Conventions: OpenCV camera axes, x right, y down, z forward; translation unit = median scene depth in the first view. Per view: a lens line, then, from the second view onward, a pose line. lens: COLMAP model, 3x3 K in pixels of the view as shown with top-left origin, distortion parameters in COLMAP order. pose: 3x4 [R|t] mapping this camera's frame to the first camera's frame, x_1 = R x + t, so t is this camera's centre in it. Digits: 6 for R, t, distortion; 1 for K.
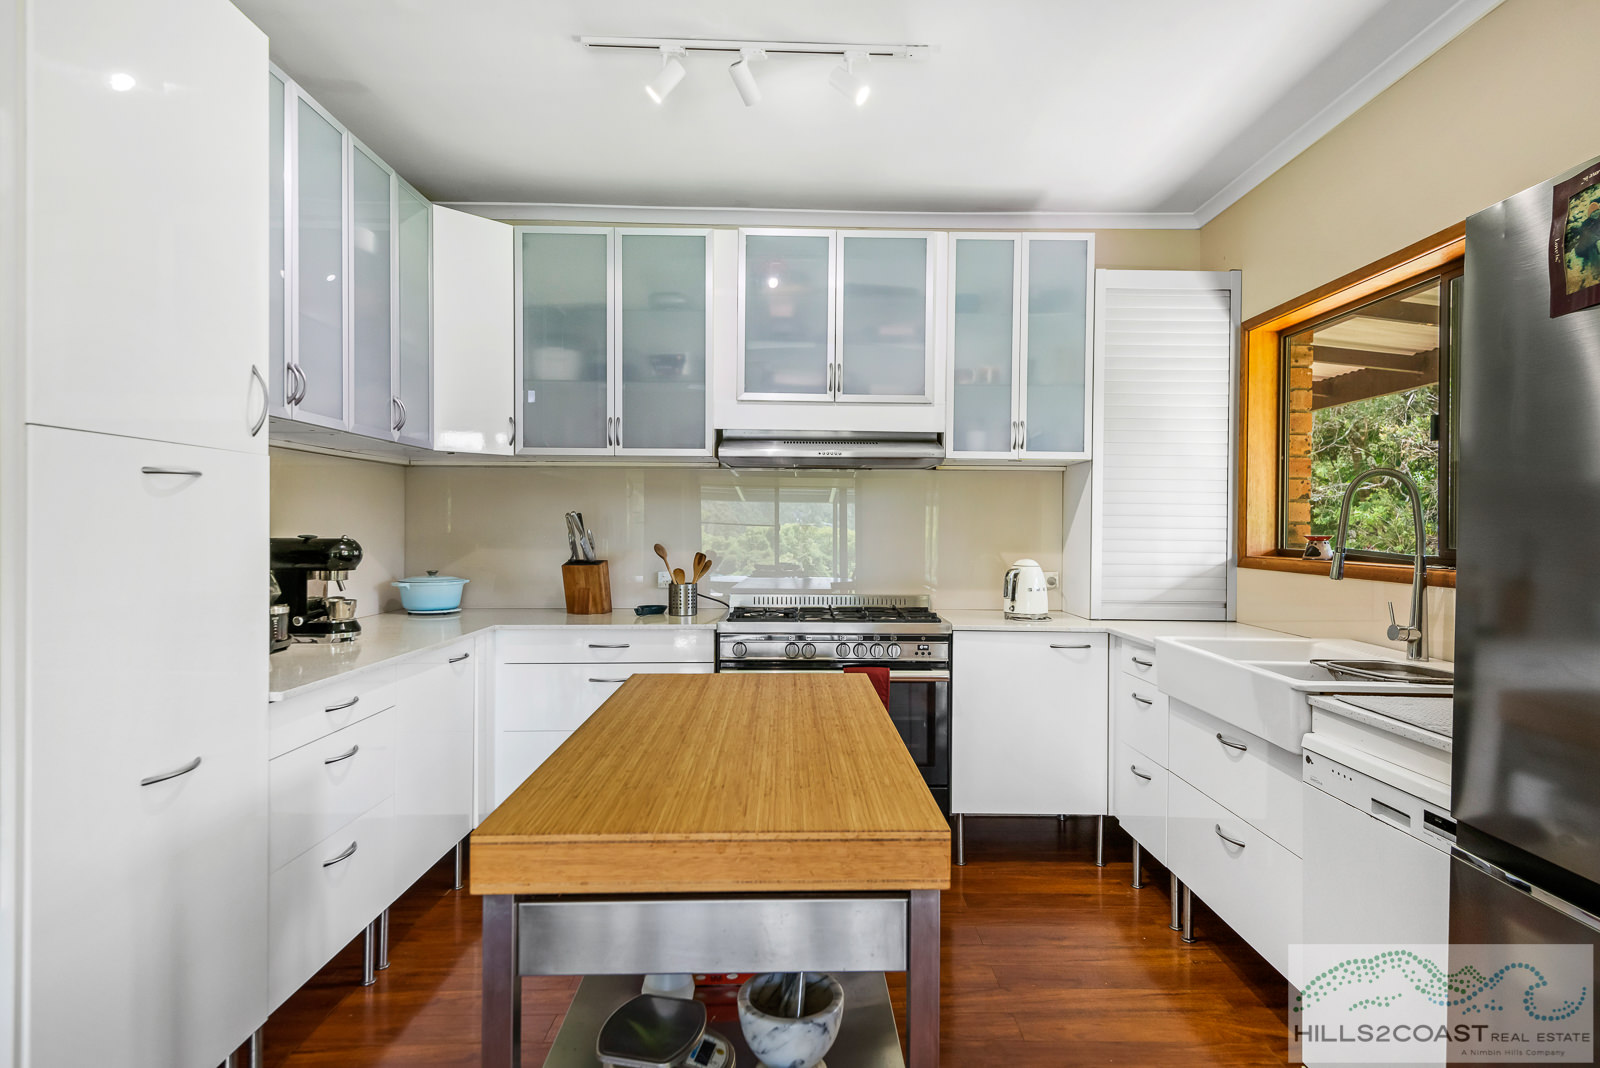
lens RADIAL K [[863.8, 0, 804.8], [0, 863.8, 530.4], [0, 0, 1]] dist [0.025719, -0.001389]
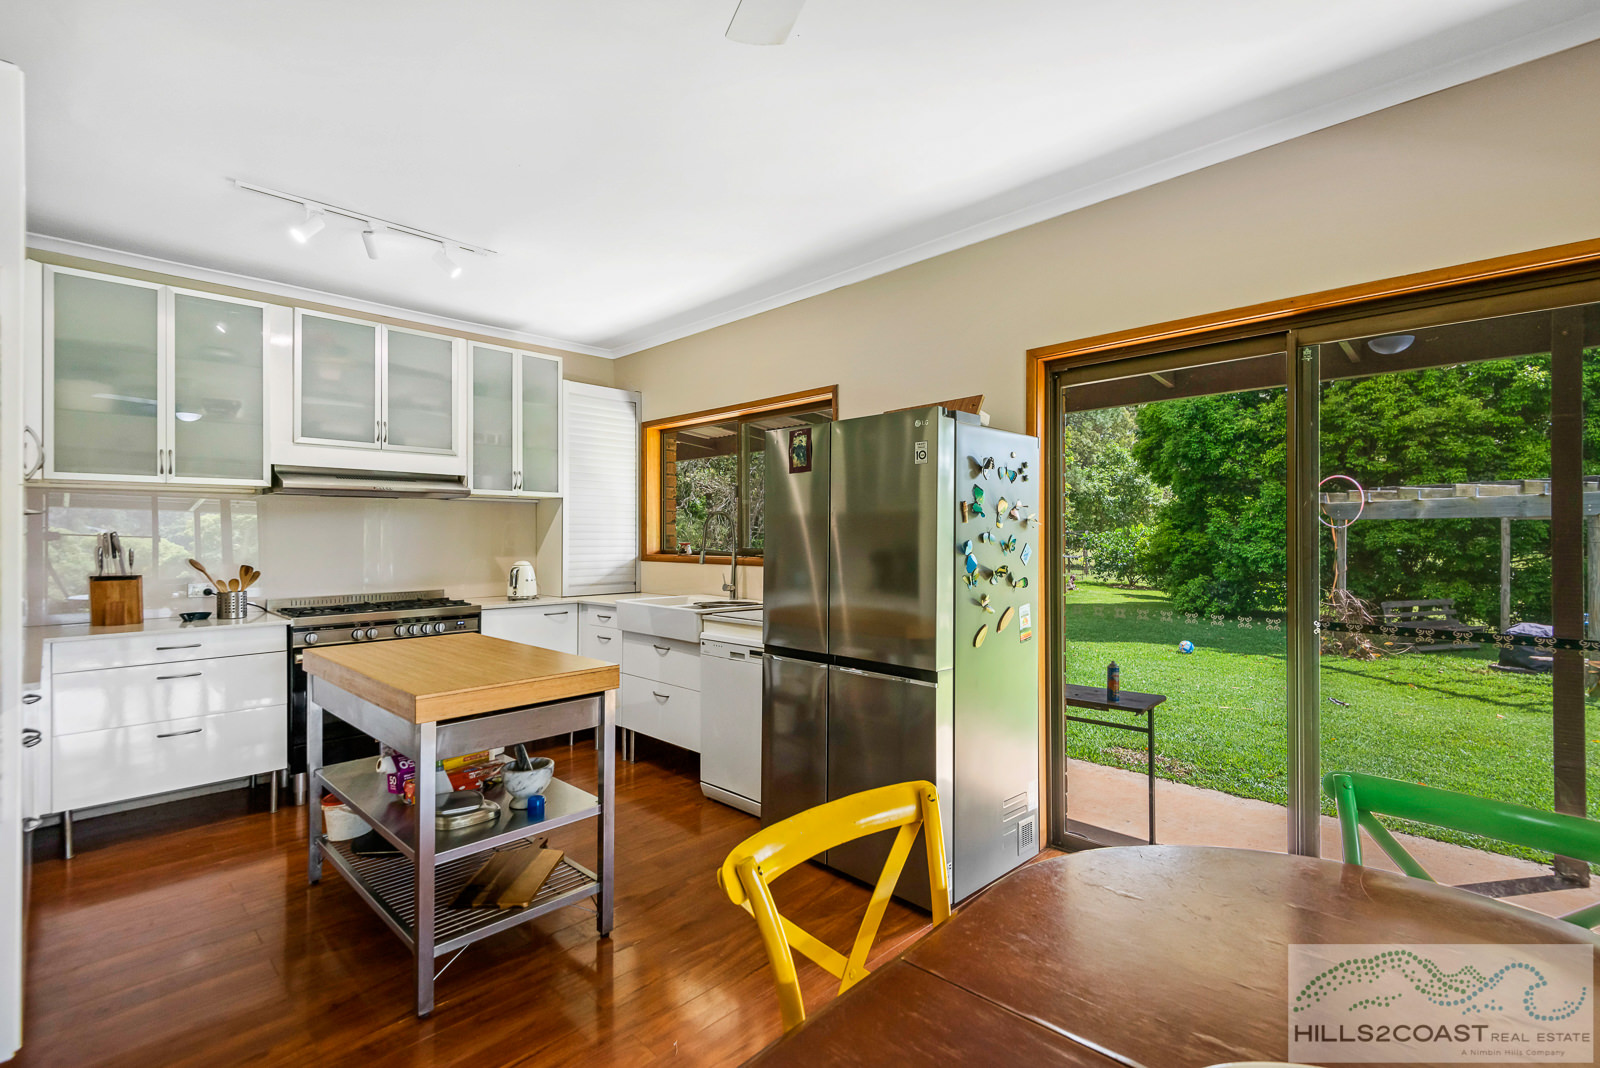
lens RADIAL K [[733.3, 0, 803.3], [0, 733.3, 526.0], [0, 0, 1]] dist [0.040481, -0.000887]
pose [[0.717901, -0.000799, 0.696145, -0.302260], [0.011253, 0.999882, -0.010457, -0.009336], [-0.696055, 0.015341, 0.717825, -0.295750]]
